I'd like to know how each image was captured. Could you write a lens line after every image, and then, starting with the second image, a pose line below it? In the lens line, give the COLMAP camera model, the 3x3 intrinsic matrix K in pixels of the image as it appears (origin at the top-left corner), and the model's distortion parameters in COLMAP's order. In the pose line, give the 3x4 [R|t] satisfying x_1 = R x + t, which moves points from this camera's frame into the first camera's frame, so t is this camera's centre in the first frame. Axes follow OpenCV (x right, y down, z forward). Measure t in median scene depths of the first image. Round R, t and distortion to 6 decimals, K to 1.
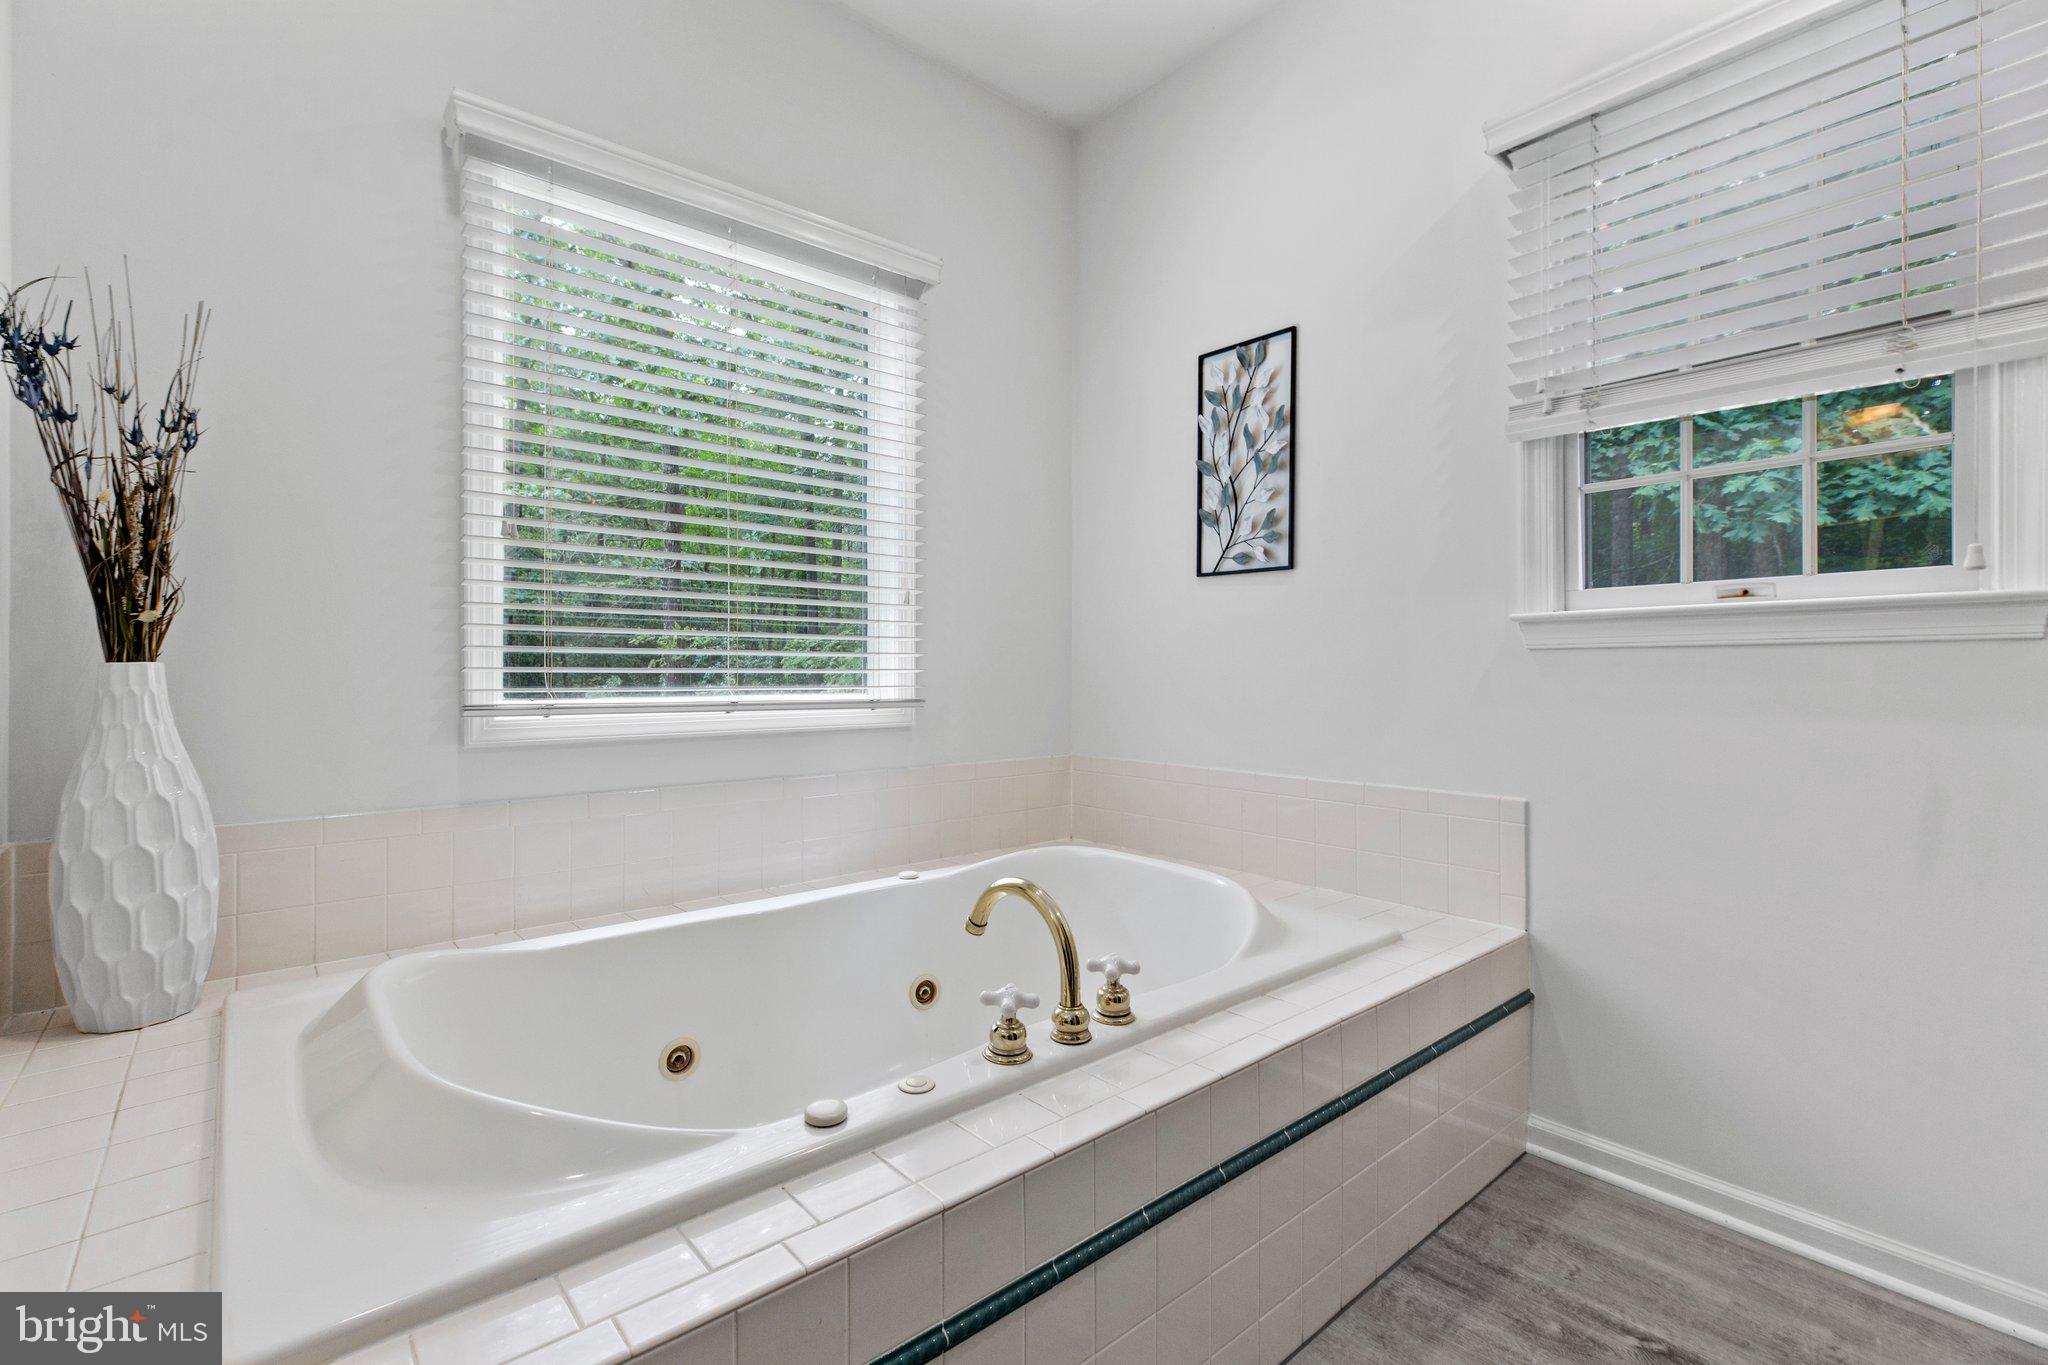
lens RADIAL K [[926.3, 0, 1014.9], [0, 926.3, 668.3], [0, 0, 1]] dist [0.013840, -0.000367]
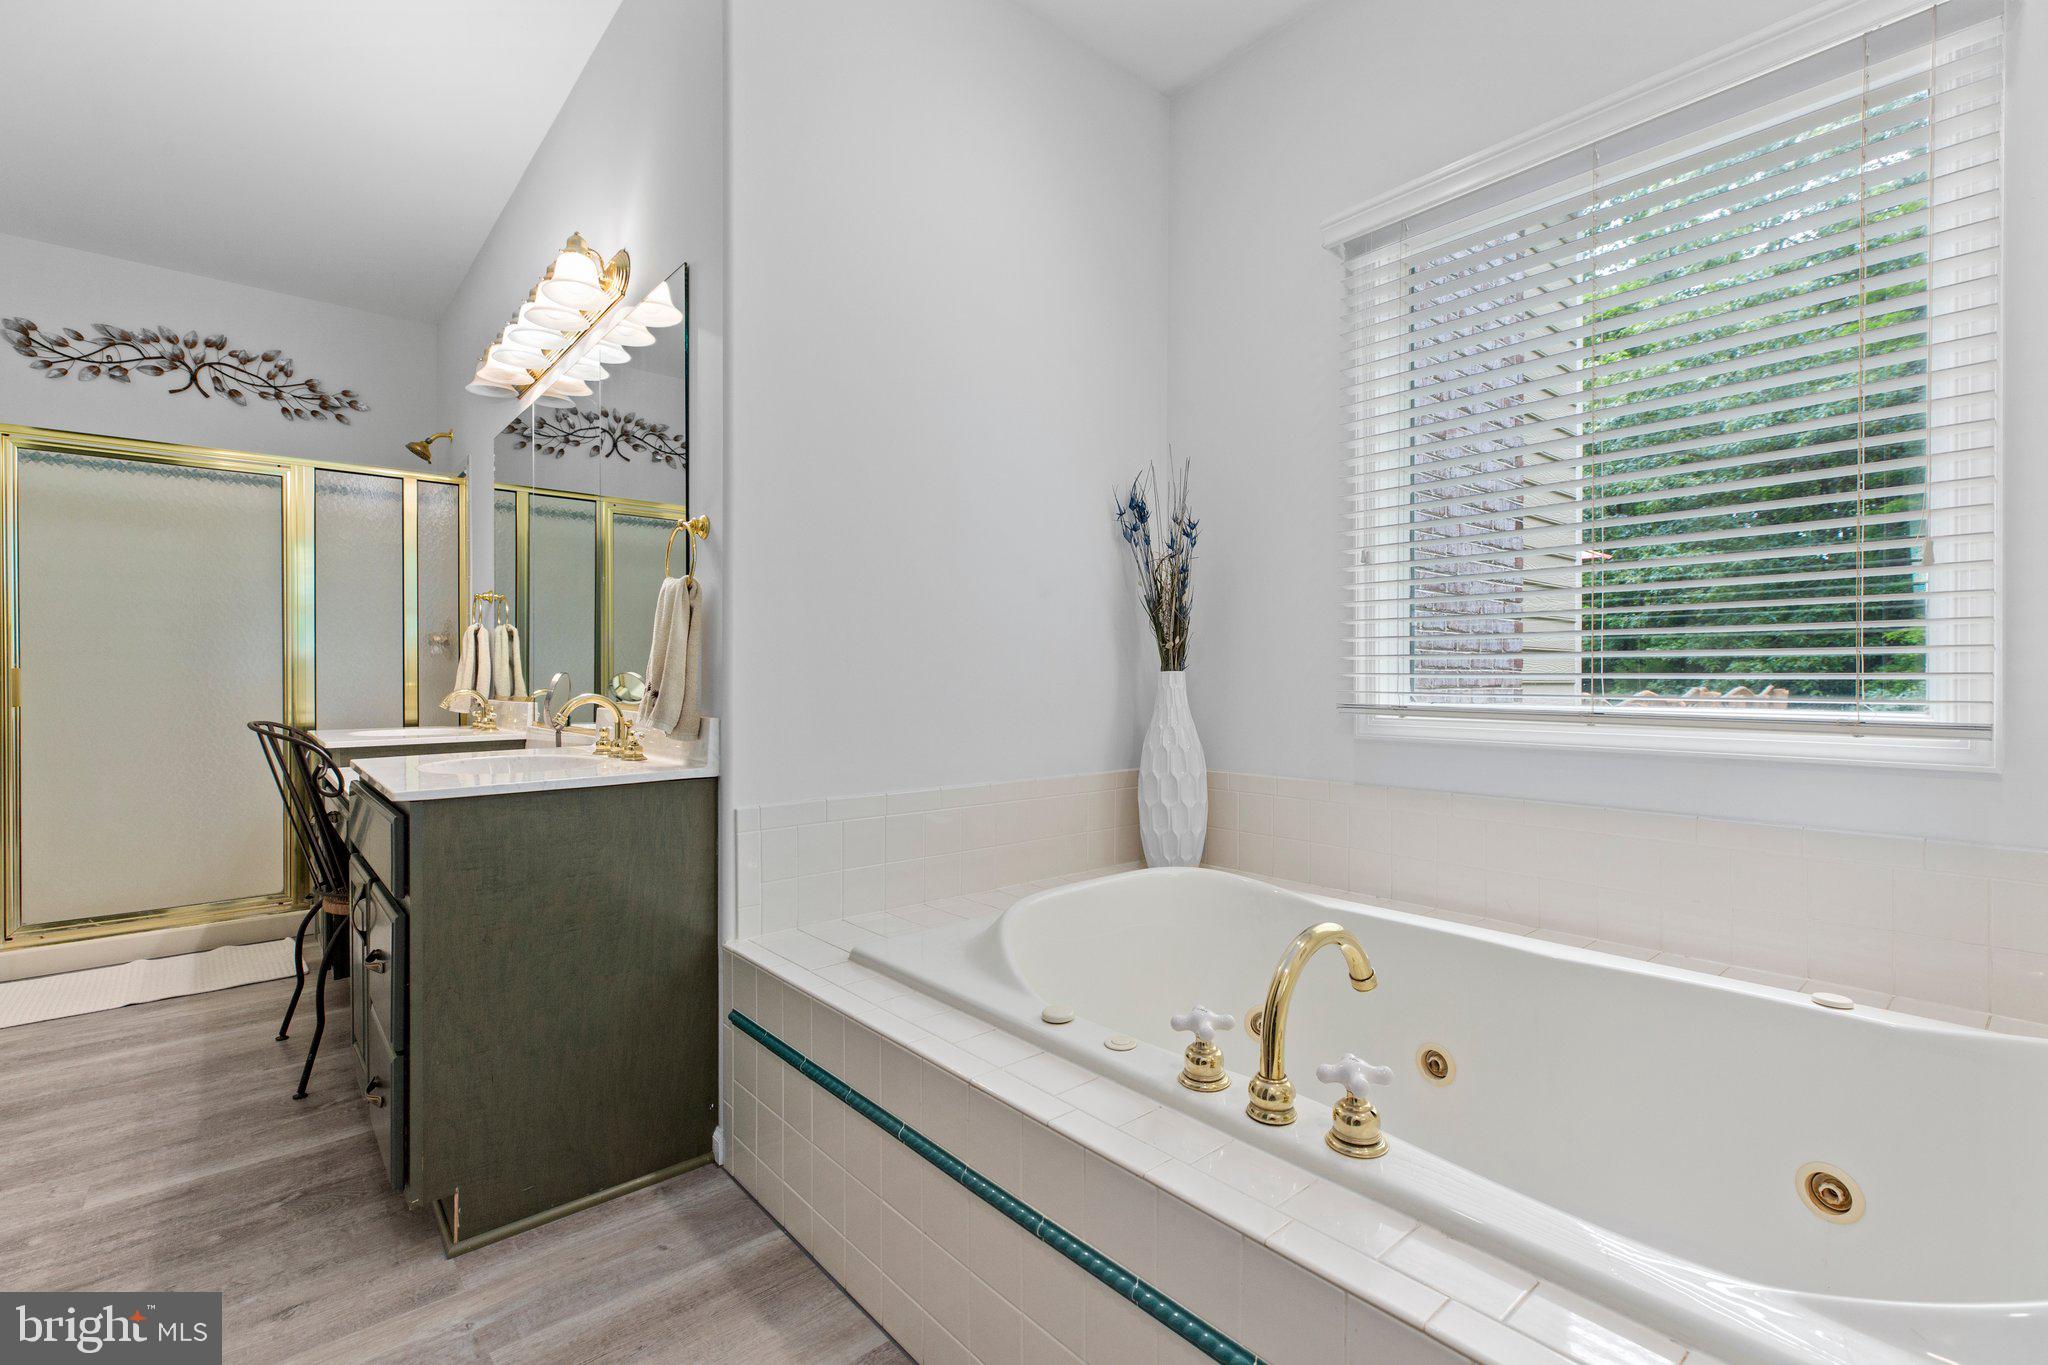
lens RADIAL K [[920.2, 0, 1022.3], [0, 920.2, 688.2], [0, 0, 1]] dist [0.025281, 0.000108]
pose [[0.000759, 0.012392, -0.999923, 0.784610], [0.001292, 0.999922, 0.012393, 0.004091], [0.999999, -0.001301, 0.000743, 0.685972]]
